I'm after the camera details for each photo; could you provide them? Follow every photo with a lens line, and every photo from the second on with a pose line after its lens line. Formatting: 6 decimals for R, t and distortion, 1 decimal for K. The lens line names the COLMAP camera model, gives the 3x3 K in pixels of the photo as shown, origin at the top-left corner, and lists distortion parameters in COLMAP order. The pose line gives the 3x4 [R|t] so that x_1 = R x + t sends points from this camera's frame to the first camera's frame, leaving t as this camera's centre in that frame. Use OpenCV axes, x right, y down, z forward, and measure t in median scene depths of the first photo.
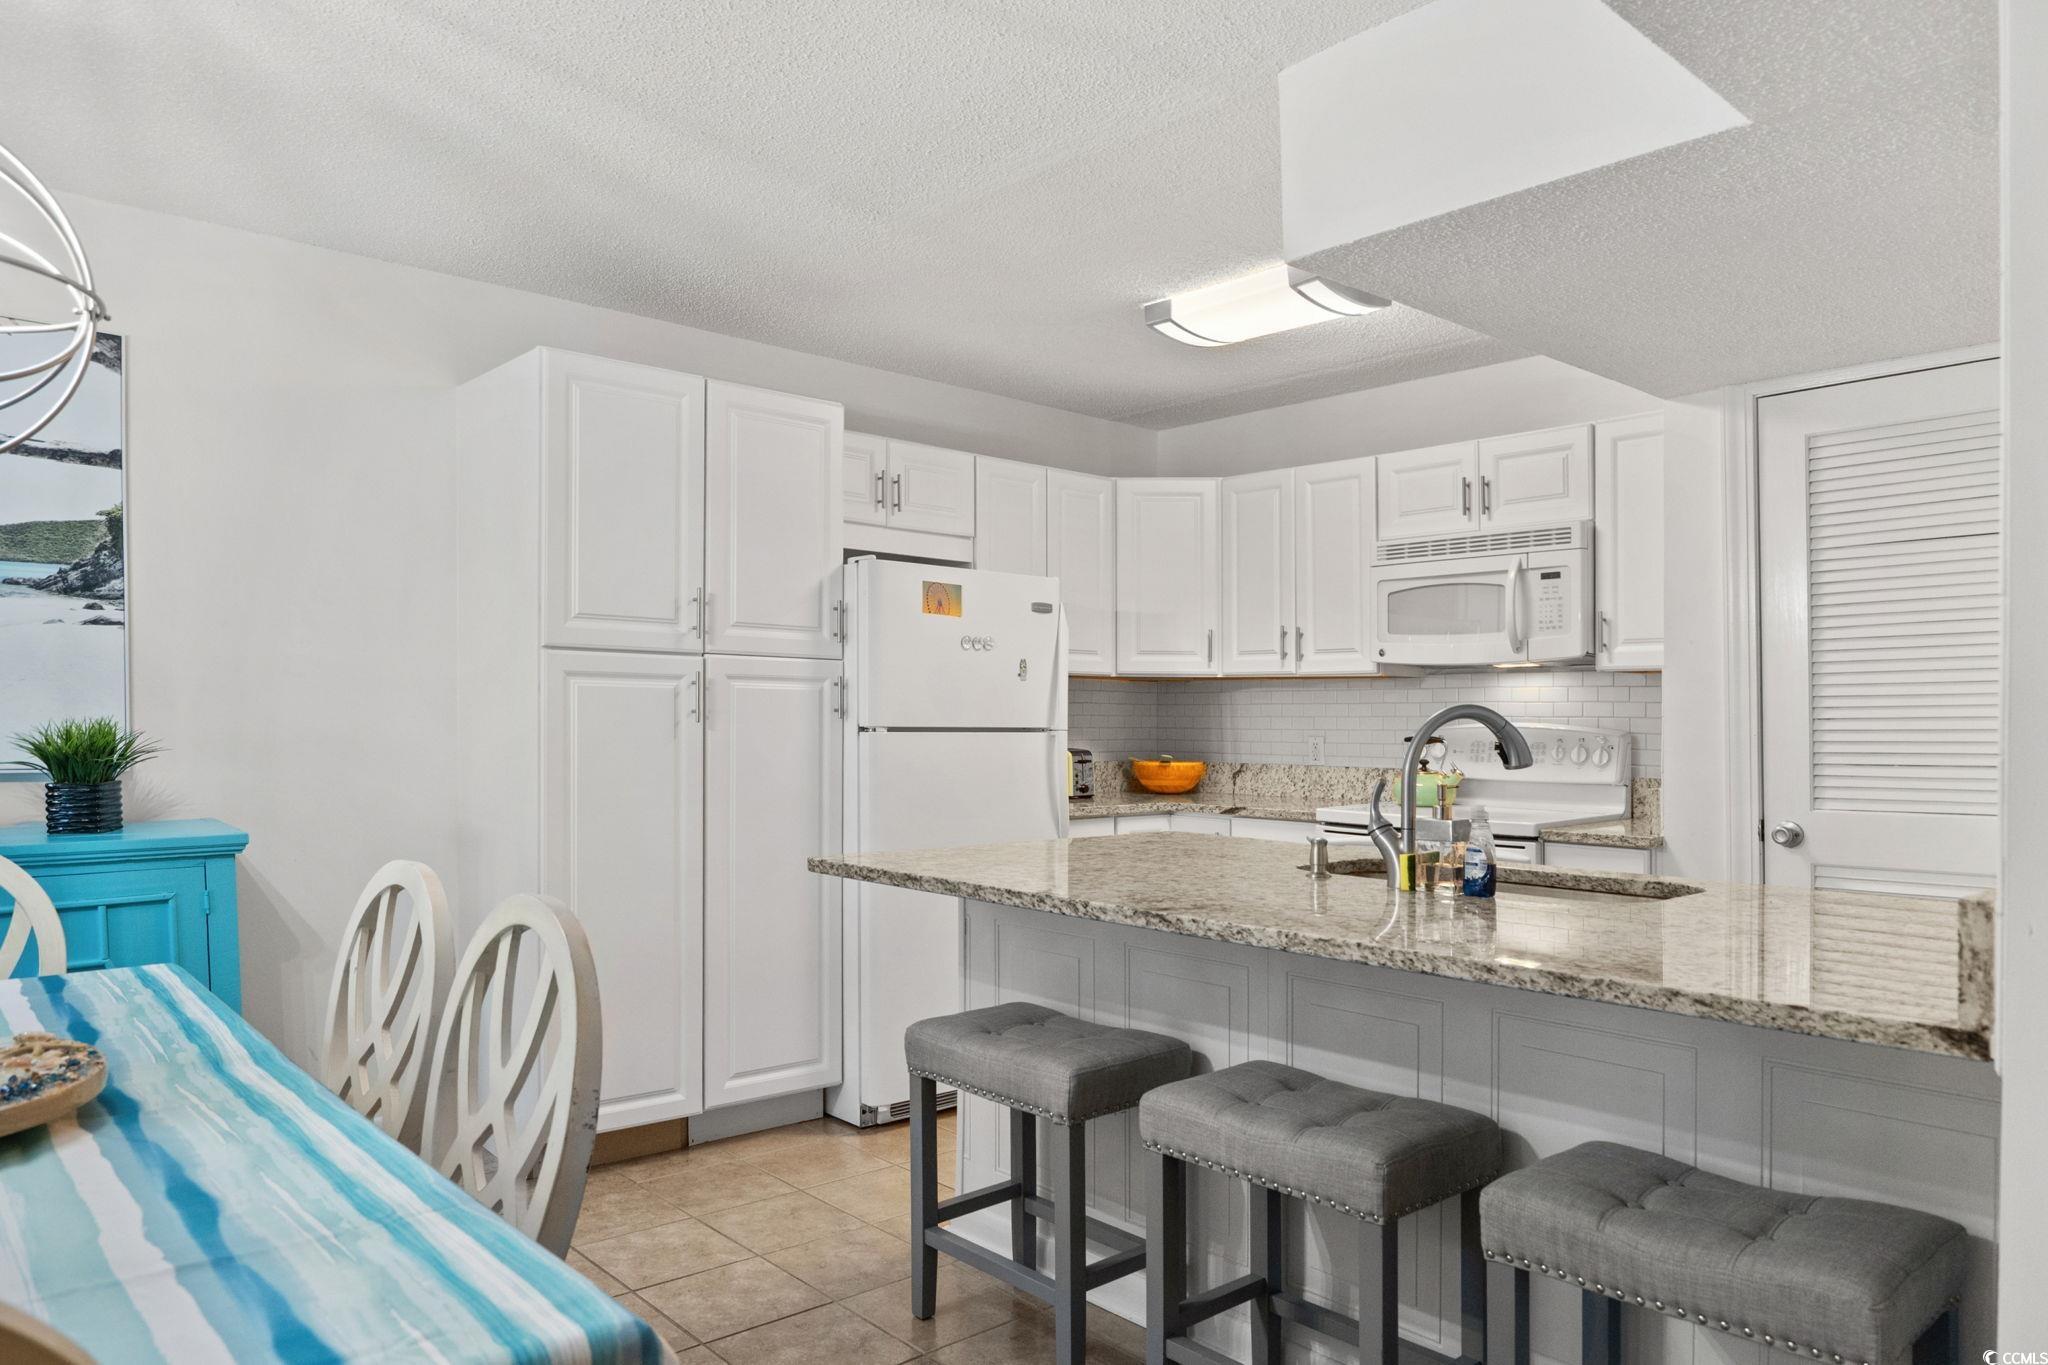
lens RADIAL K [[1360.6, 0, 1019.3], [0, 1360.6, 723.2], [0, 0, 1]] dist [-0.021642, 0.001503]
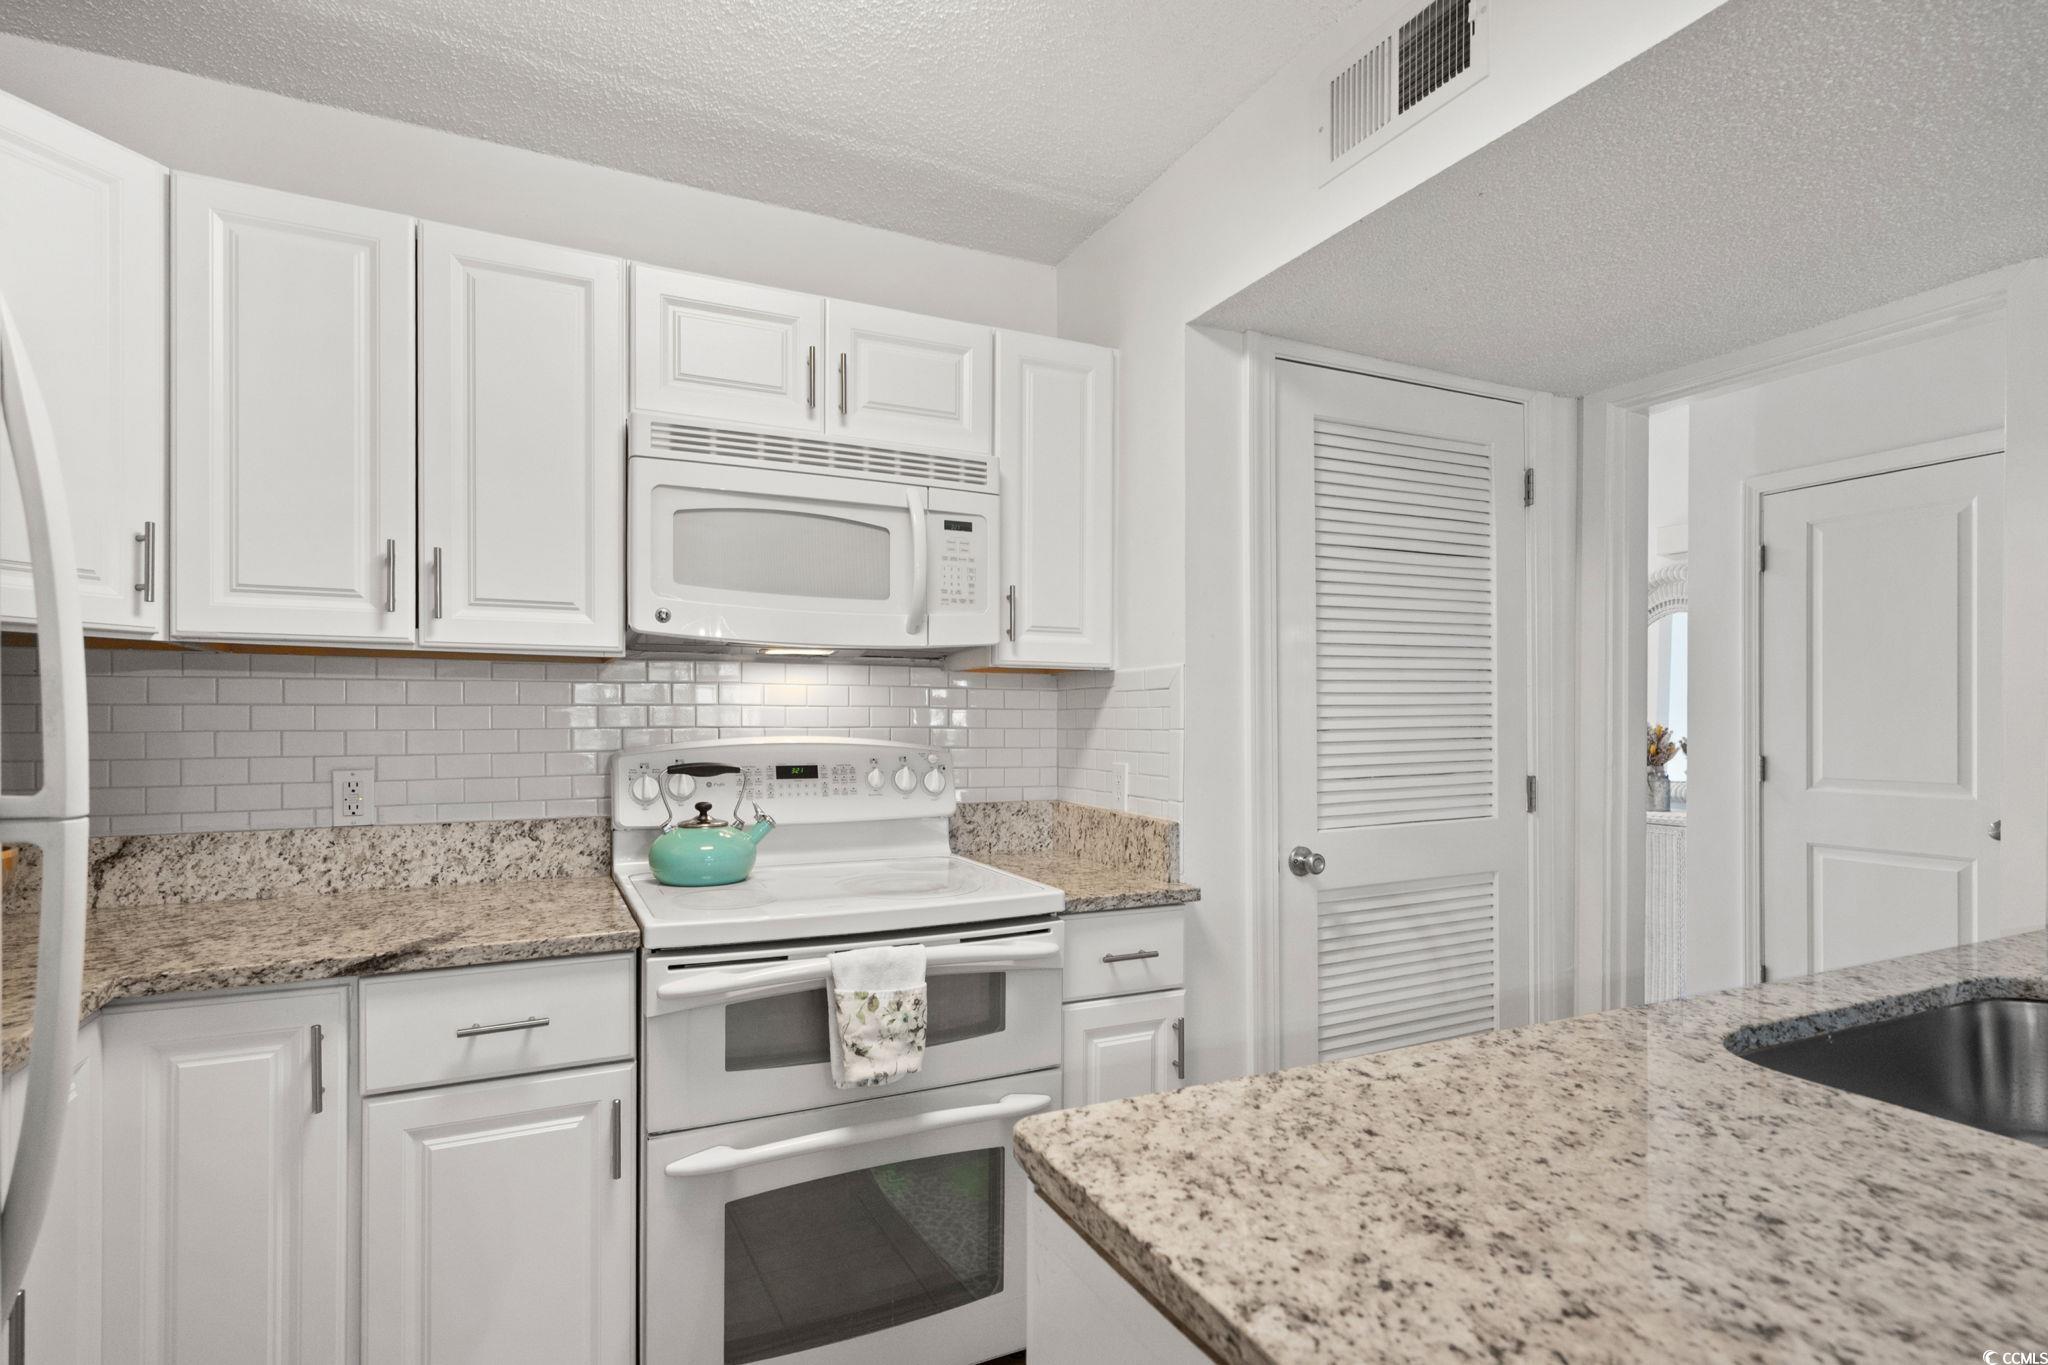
lens RADIAL K [[1012.9, 0, 1021.1], [0, 1012.9, 710.5], [0, 0, 1]] dist [-0.012768, 0.001404]
pose [[0.273492, -0.000173, 0.961874, -0.098697], [0.004379, 0.999990, -0.001066, -0.013688], [-0.961864, 0.004503, 0.273490, 0.832211]]
